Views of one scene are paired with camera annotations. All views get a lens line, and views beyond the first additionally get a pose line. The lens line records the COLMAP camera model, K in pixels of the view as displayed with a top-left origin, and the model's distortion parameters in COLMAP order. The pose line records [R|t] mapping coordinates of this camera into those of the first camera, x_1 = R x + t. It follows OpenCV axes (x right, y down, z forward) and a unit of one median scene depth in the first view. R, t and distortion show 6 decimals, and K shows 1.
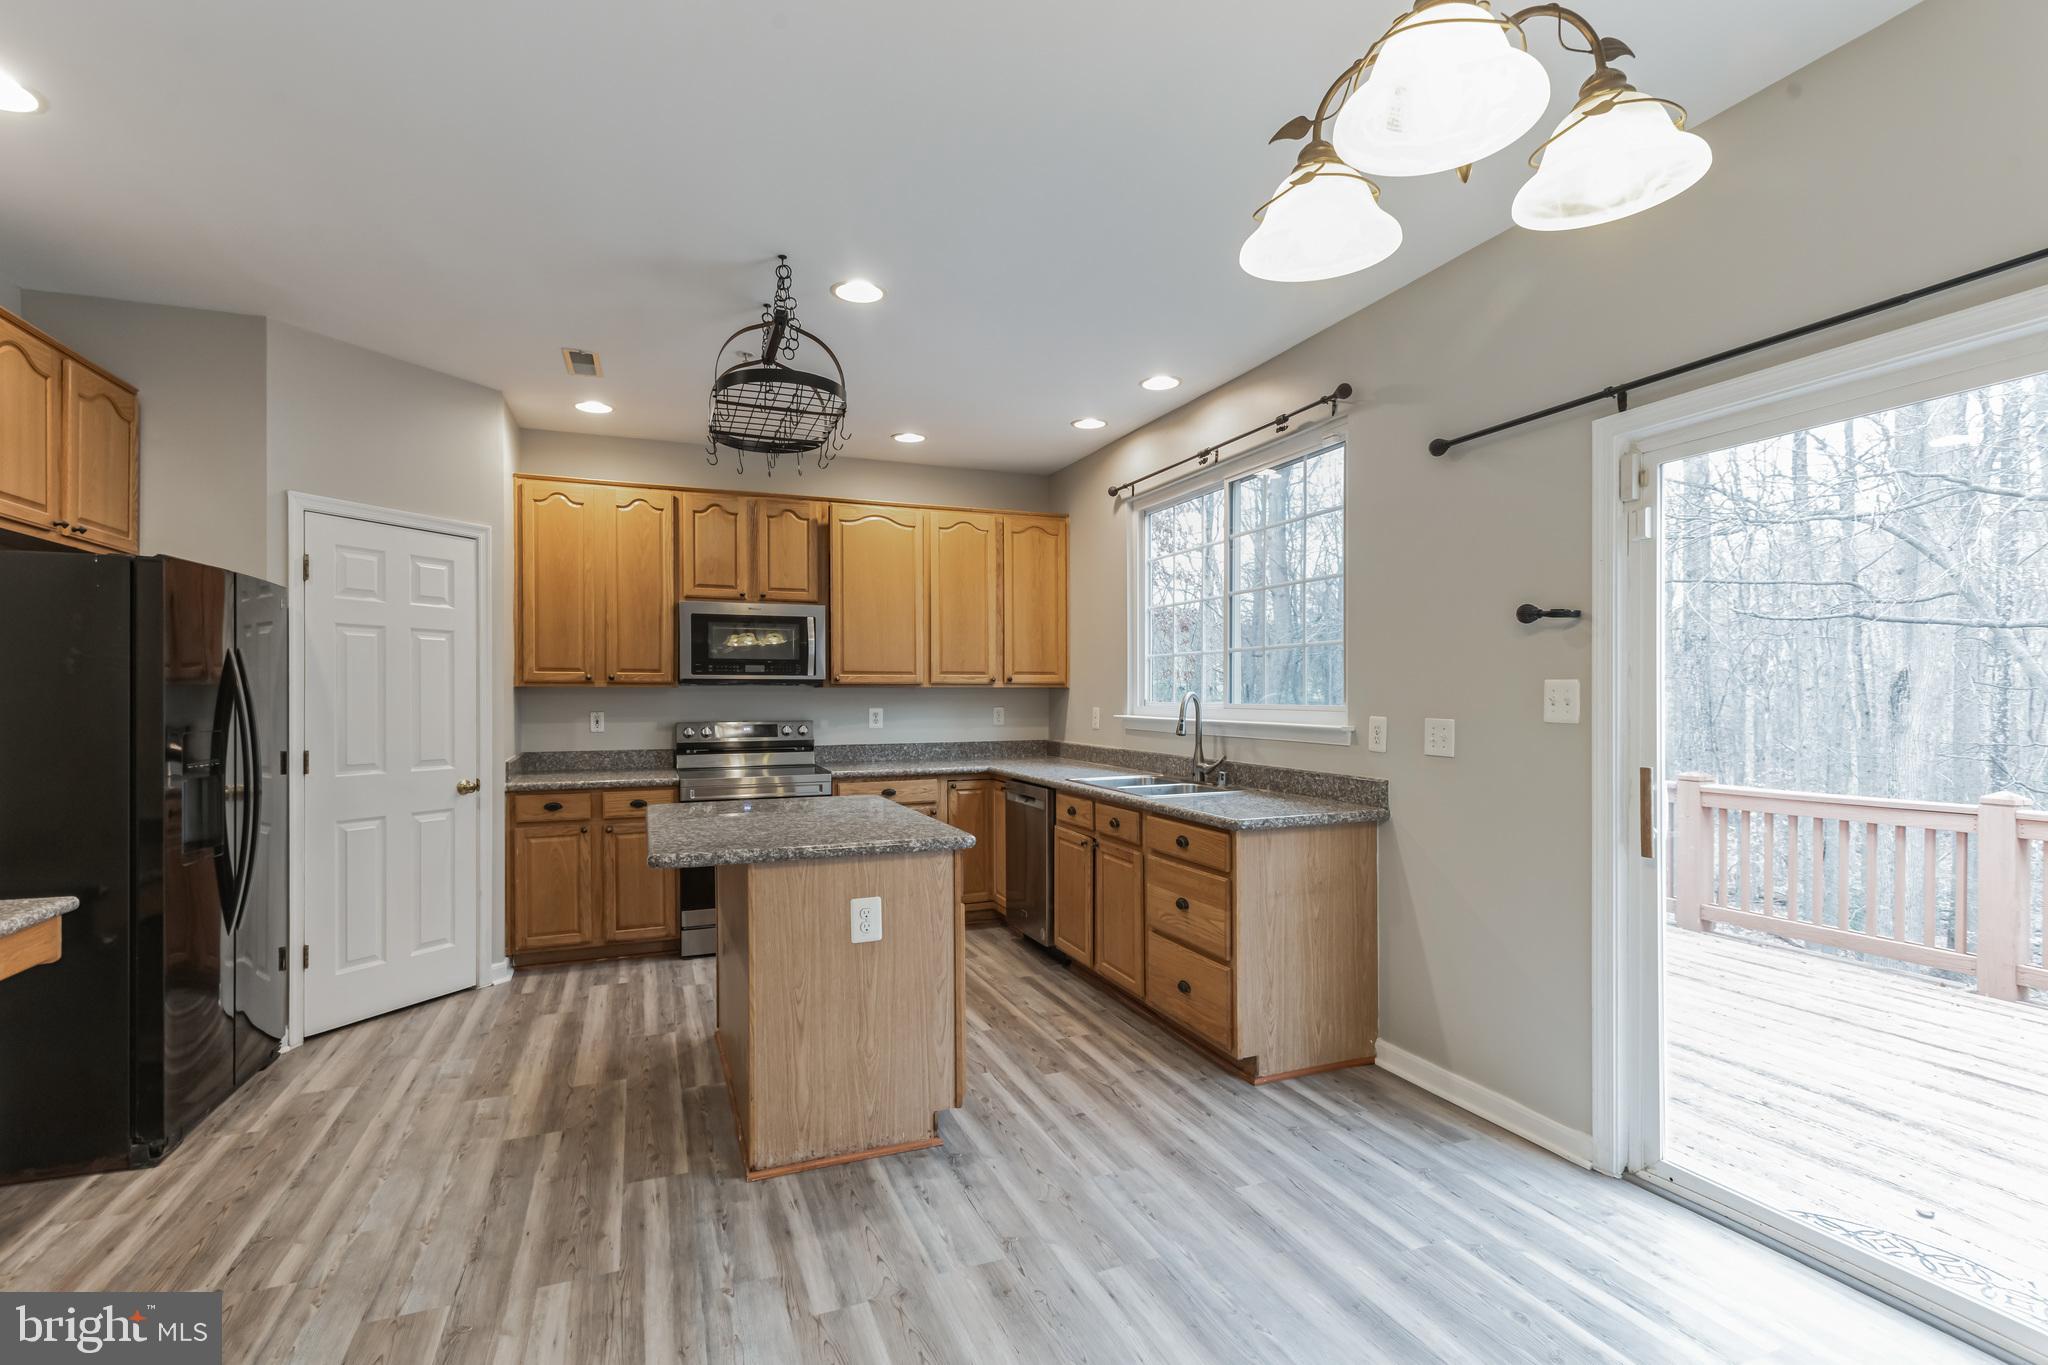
lens RADIAL K [[962.3, 0, 1026.0], [0, 962.3, 696.9], [0, 0, 1]] dist [0.014804, -0.000029]
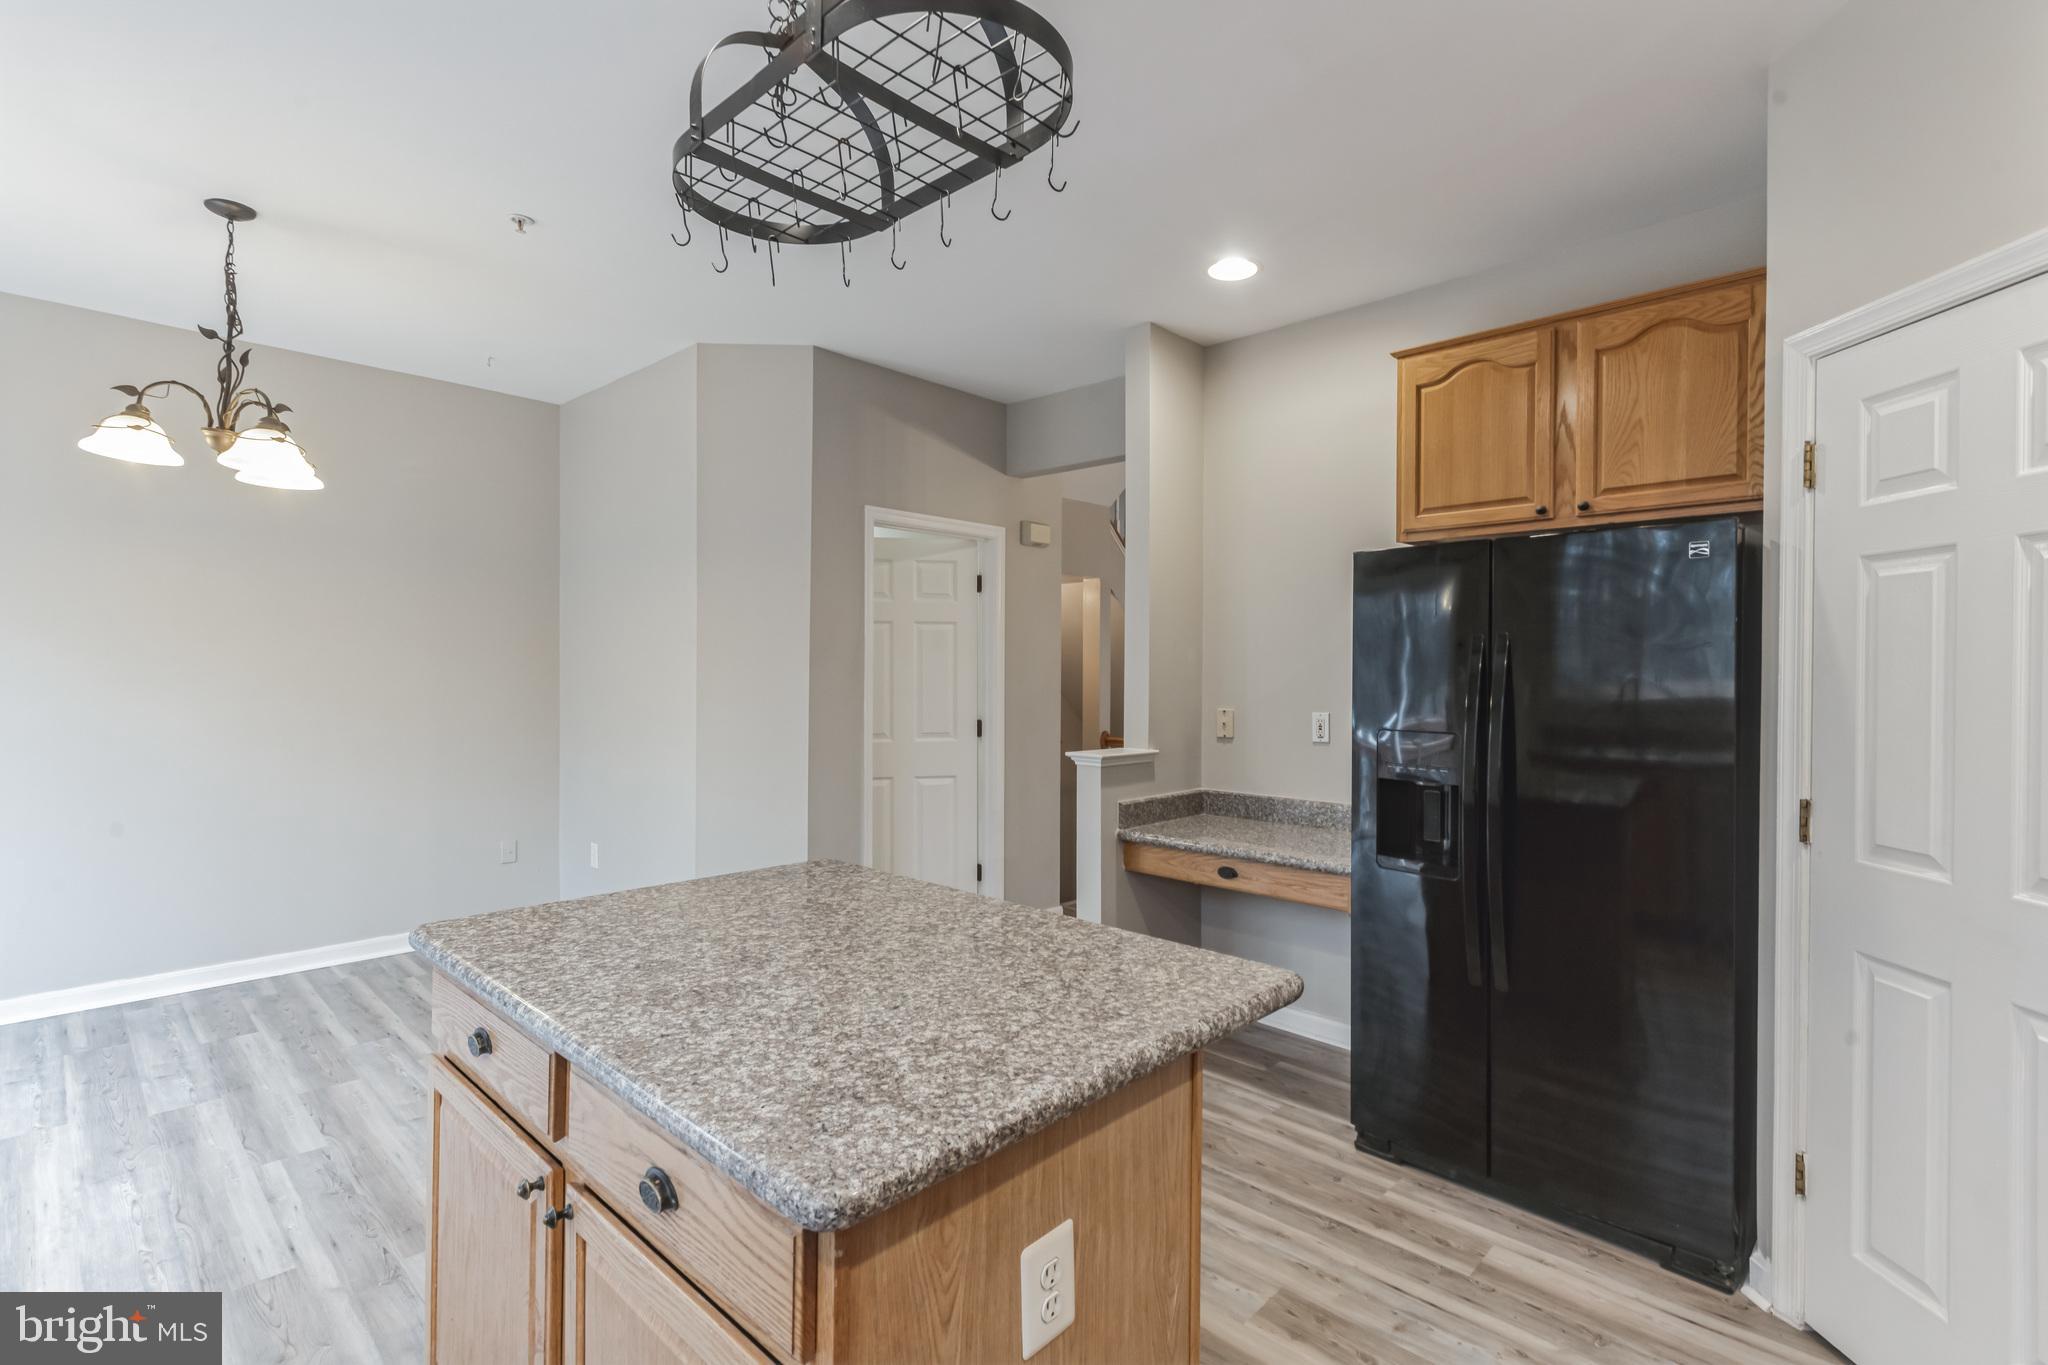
lens RADIAL K [[959.0, 0, 1026.3], [0, 959.0, 685.9], [0, 0, 1]] dist [0.014610, -0.005360]
pose [[-0.909341, 0.002779, -0.416042, -0.099602], [-0.004990, 0.999833, 0.017584, -0.013116], [0.416022, 0.018066, -0.909175, 1.110569]]
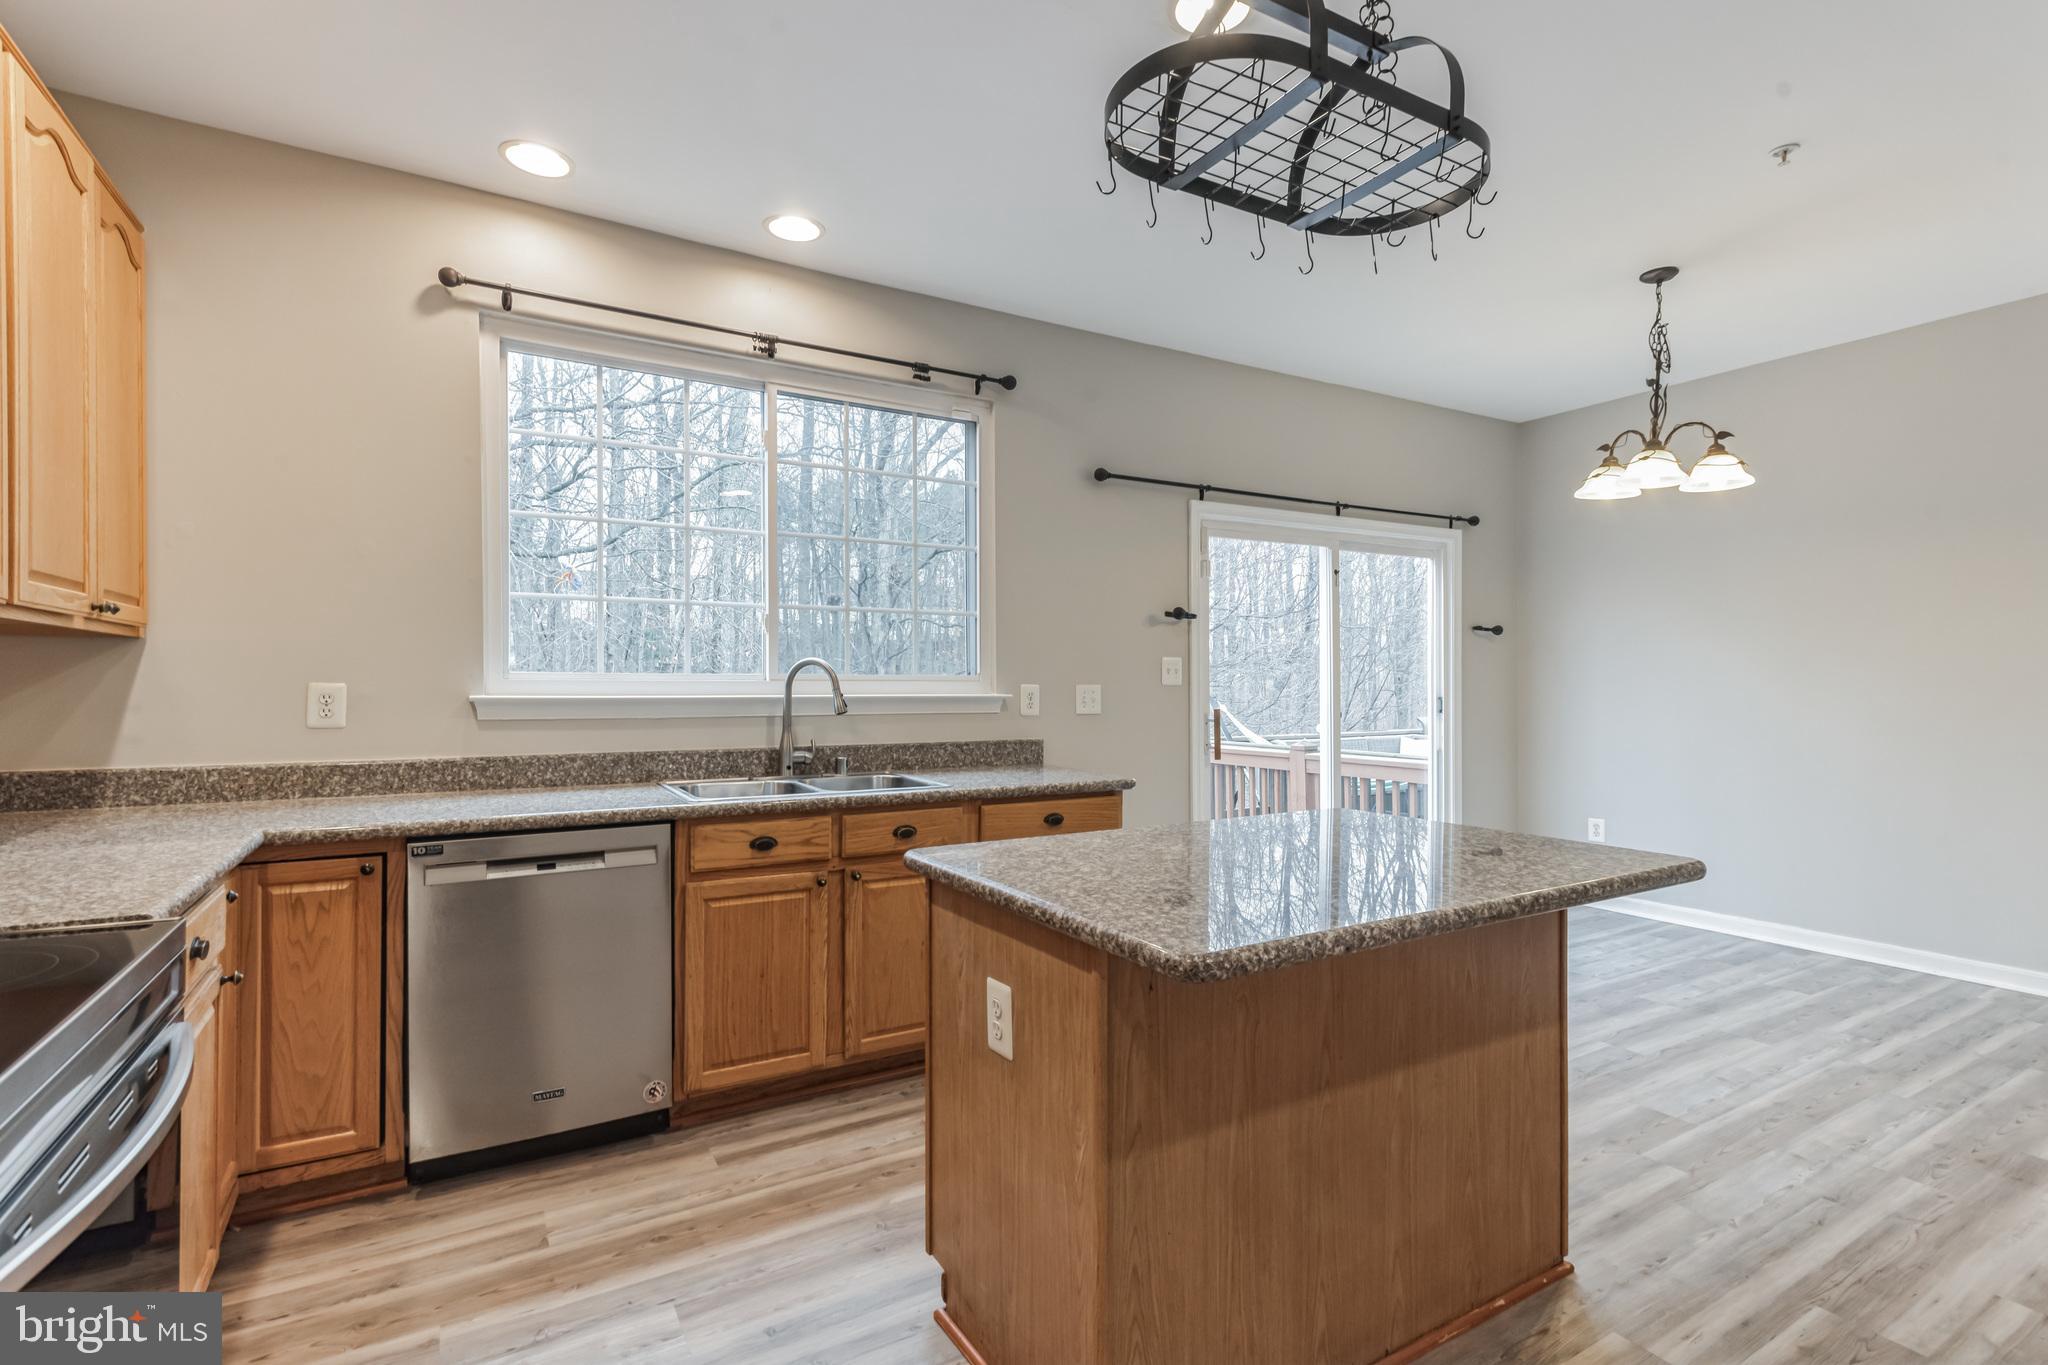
lens RADIAL K [[959.0, 0, 1026.3], [0, 959.0, 685.9], [0, 0, 1]] dist [0.014610, -0.005360]
pose [[-0.157320, 0.000254, 0.987548, -0.592609], [0.003362, 0.999994, 0.000278, 0.017234], [-0.987542, 0.003364, -0.157320, 0.933596]]
